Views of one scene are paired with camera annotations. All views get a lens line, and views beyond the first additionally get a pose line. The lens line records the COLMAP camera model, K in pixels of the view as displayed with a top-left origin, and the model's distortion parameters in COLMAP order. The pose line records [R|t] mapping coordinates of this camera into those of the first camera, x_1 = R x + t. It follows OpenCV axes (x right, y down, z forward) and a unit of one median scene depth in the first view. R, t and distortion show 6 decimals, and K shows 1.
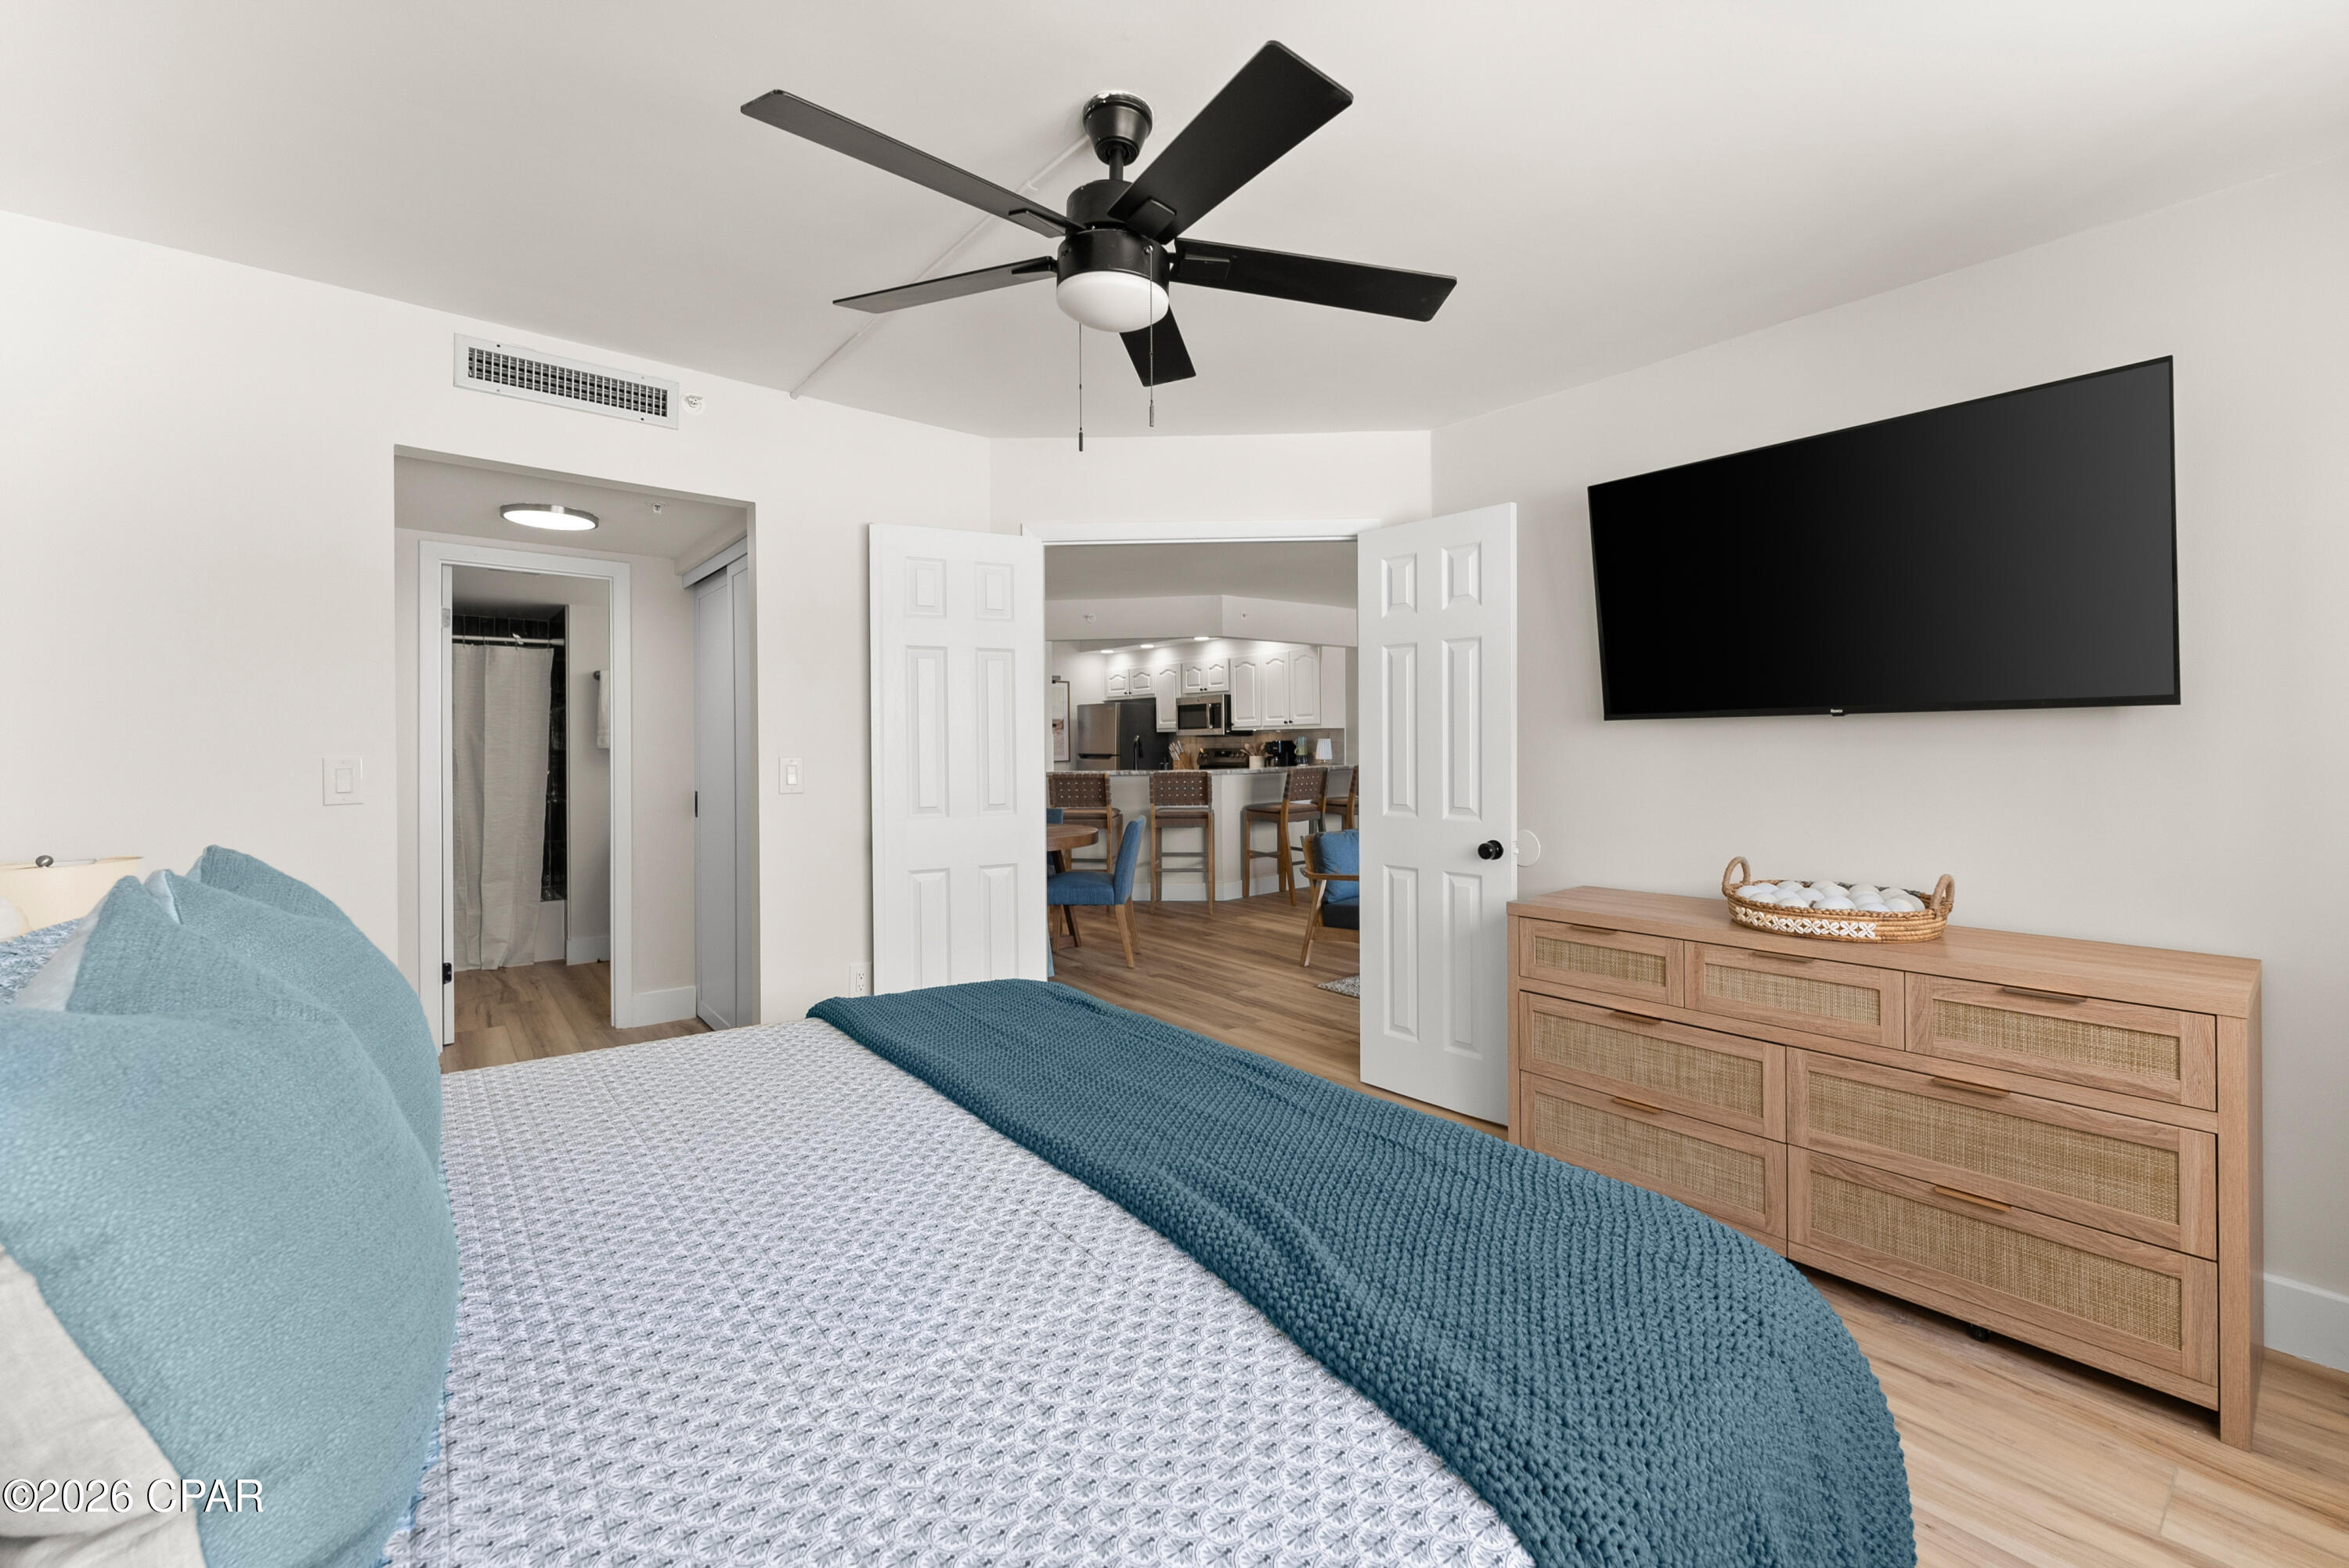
lens RADIAL K [[961.7, 0, 1181.4], [0, 961.7, 773.8], [0, 0, 1]] dist [-0.000728, -0.000060]
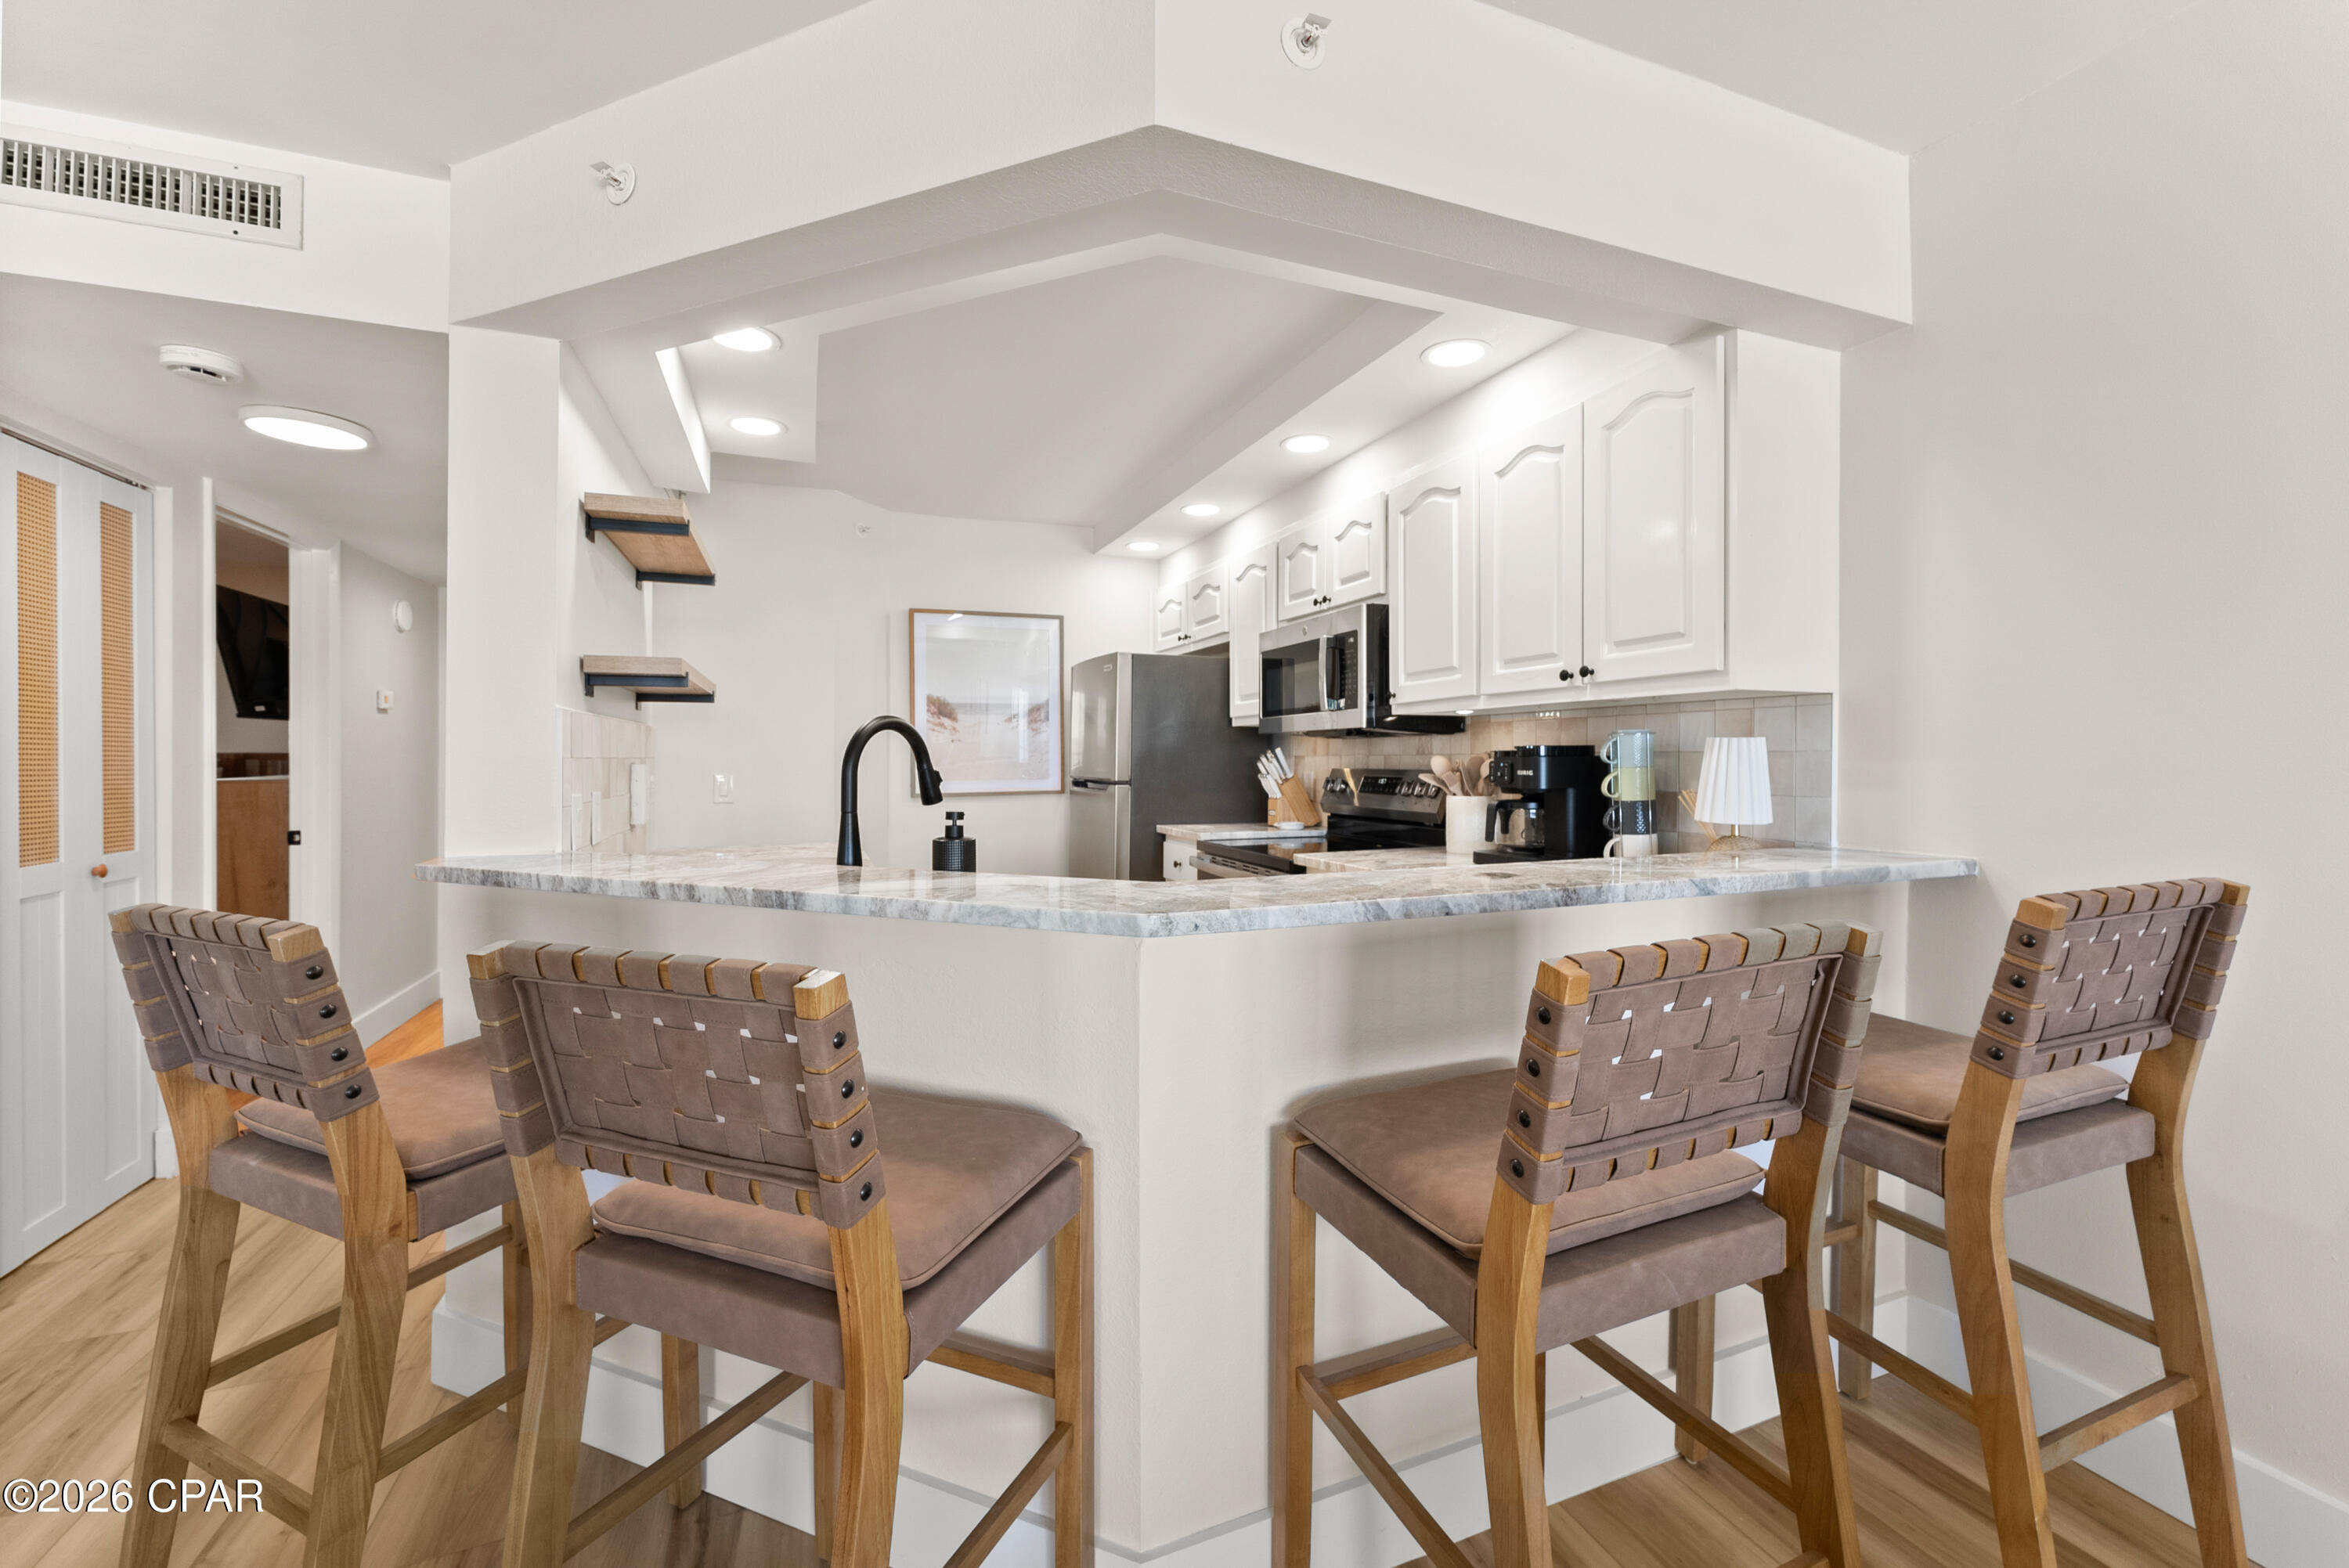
lens RADIAL K [[945.2, 0, 1176.4], [0, 945.2, 797.0], [0, 0, 1]] dist [-0.000085, -0.000166]
pose [[0.952930, 0.014289, -0.302854, 0.084519], [-0.011391, 0.999871, 0.011333, -0.021539], [0.302977, -0.007350, 0.952970, 0.714873]]
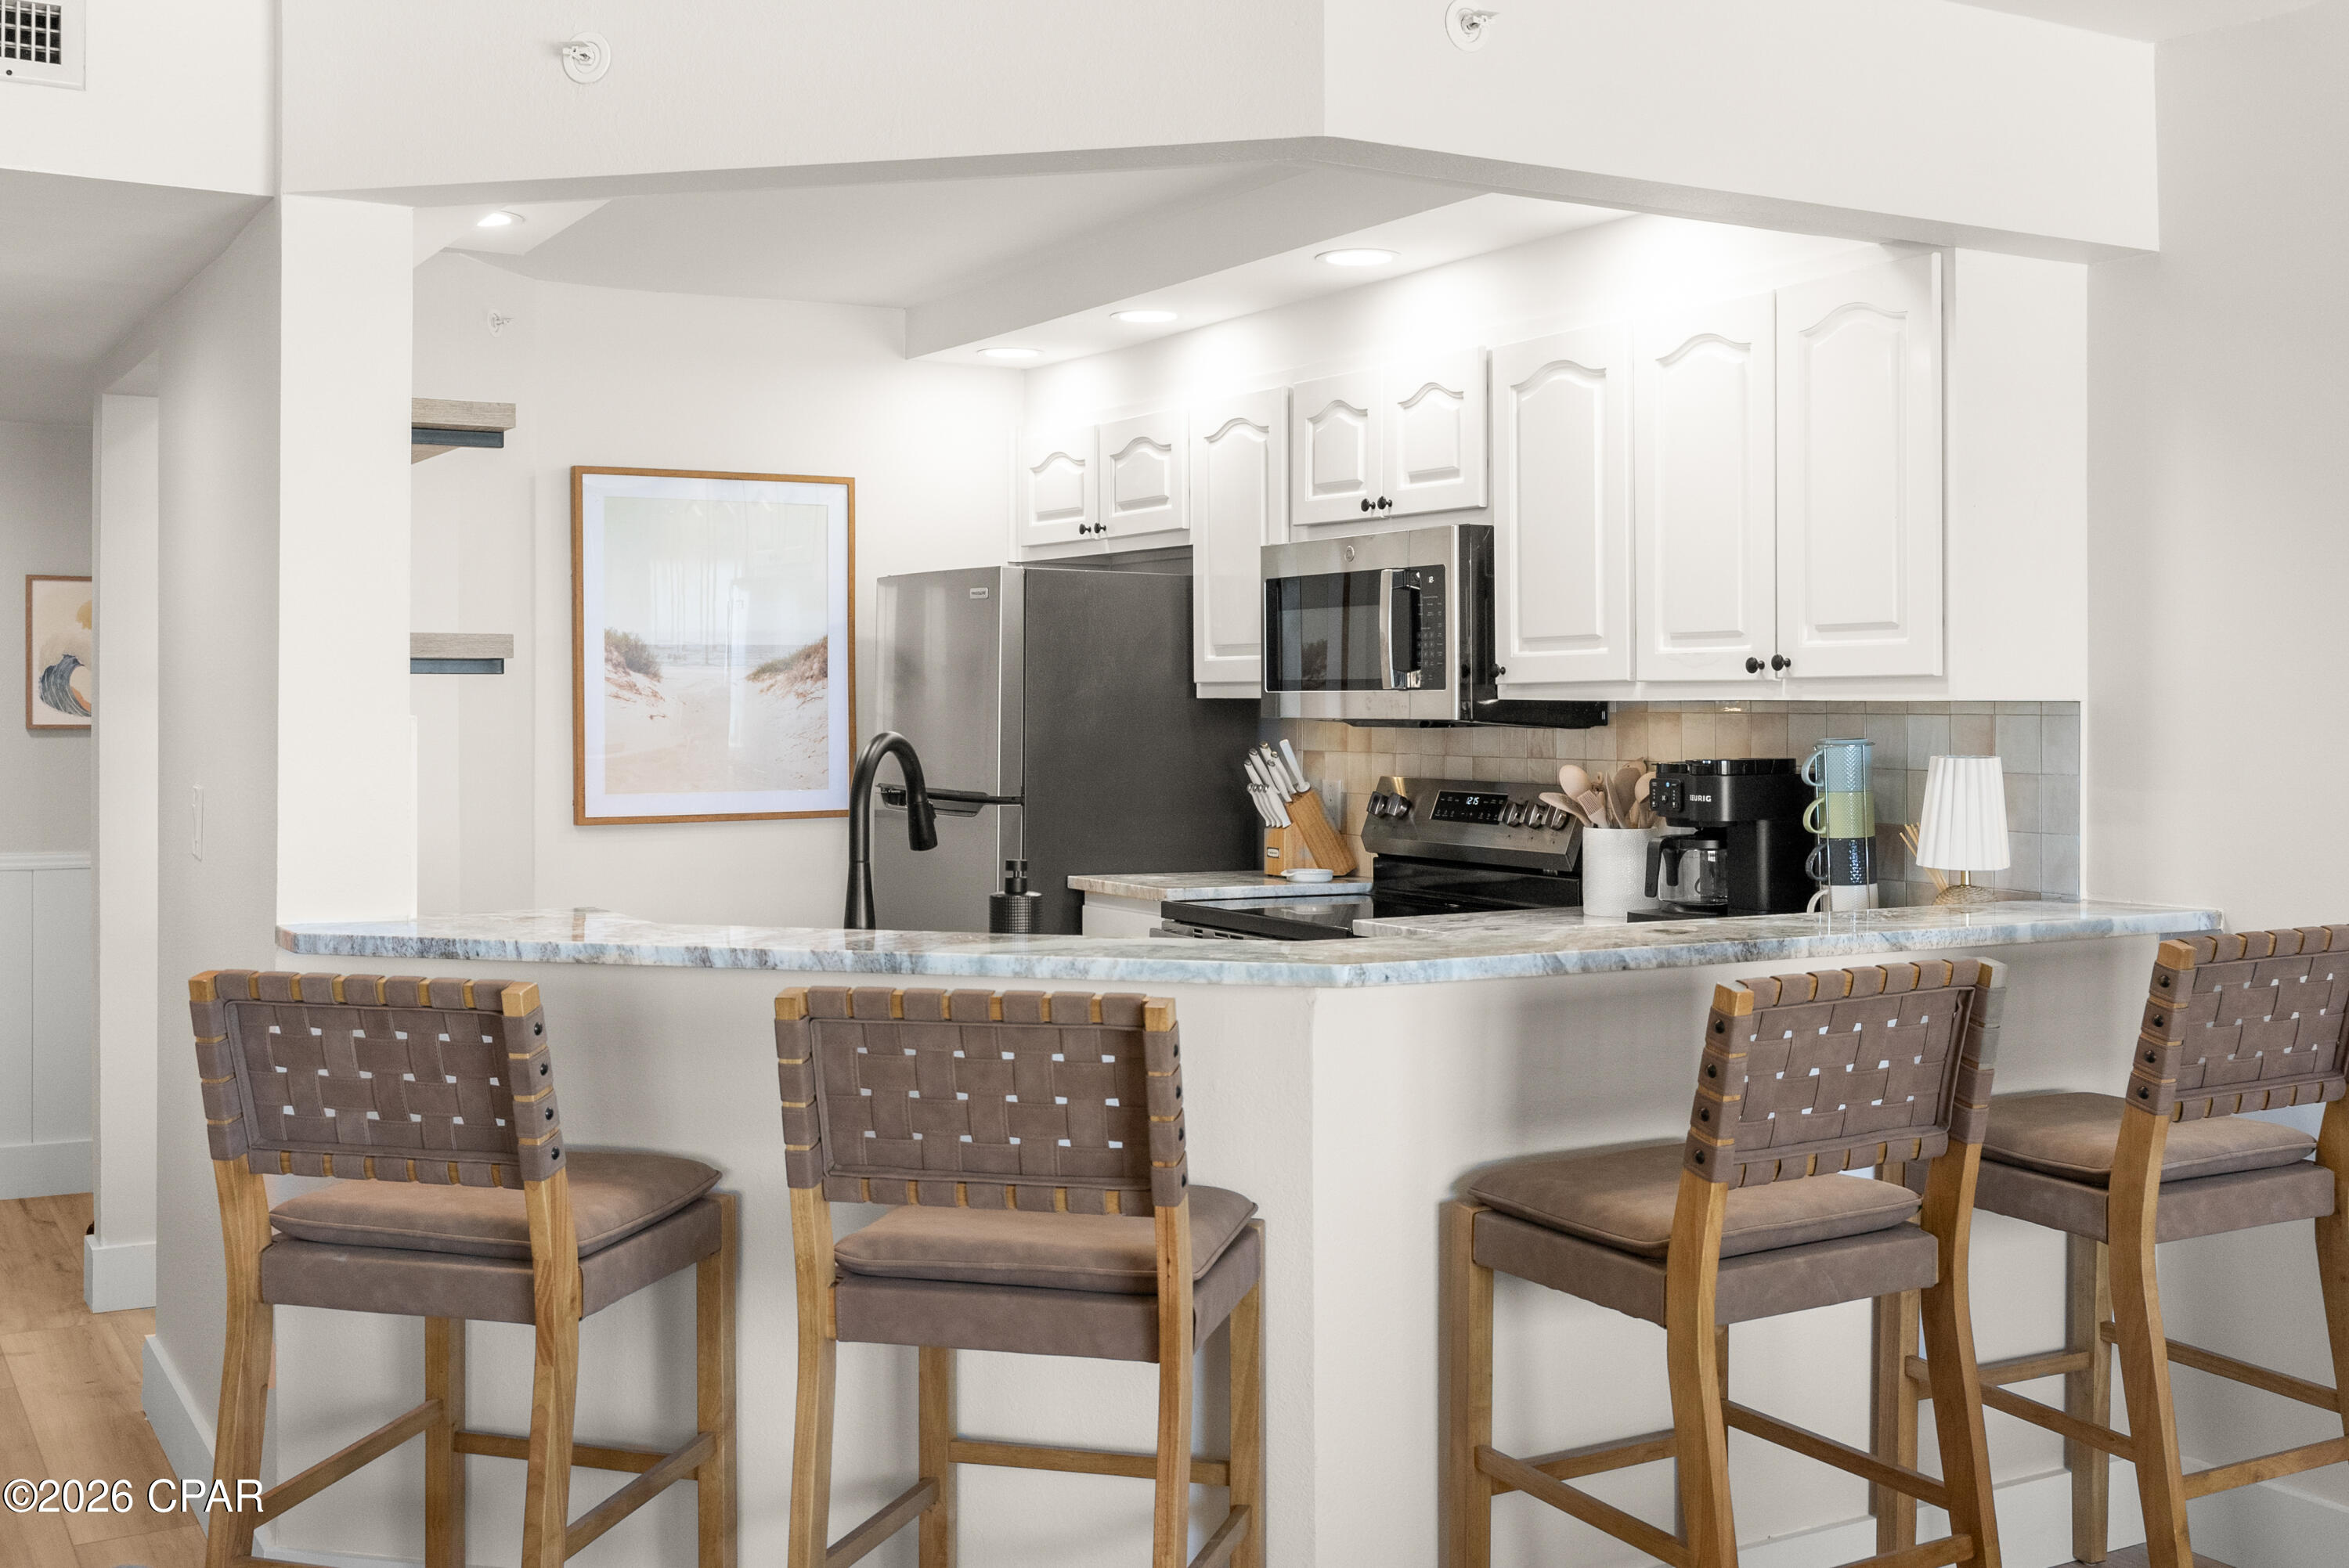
lens RADIAL K [[2460.3, 0, 1166.8], [0, 2460.3, 774.9], [0, 0, 1]] dist [0.009638, 0.028010]
pose [[0.986252, 0.010946, -0.164885, 0.073373], [-0.011253, 0.999936, -0.000926, -0.029482], [0.164865, 0.002769, 0.986312, 0.498739]]
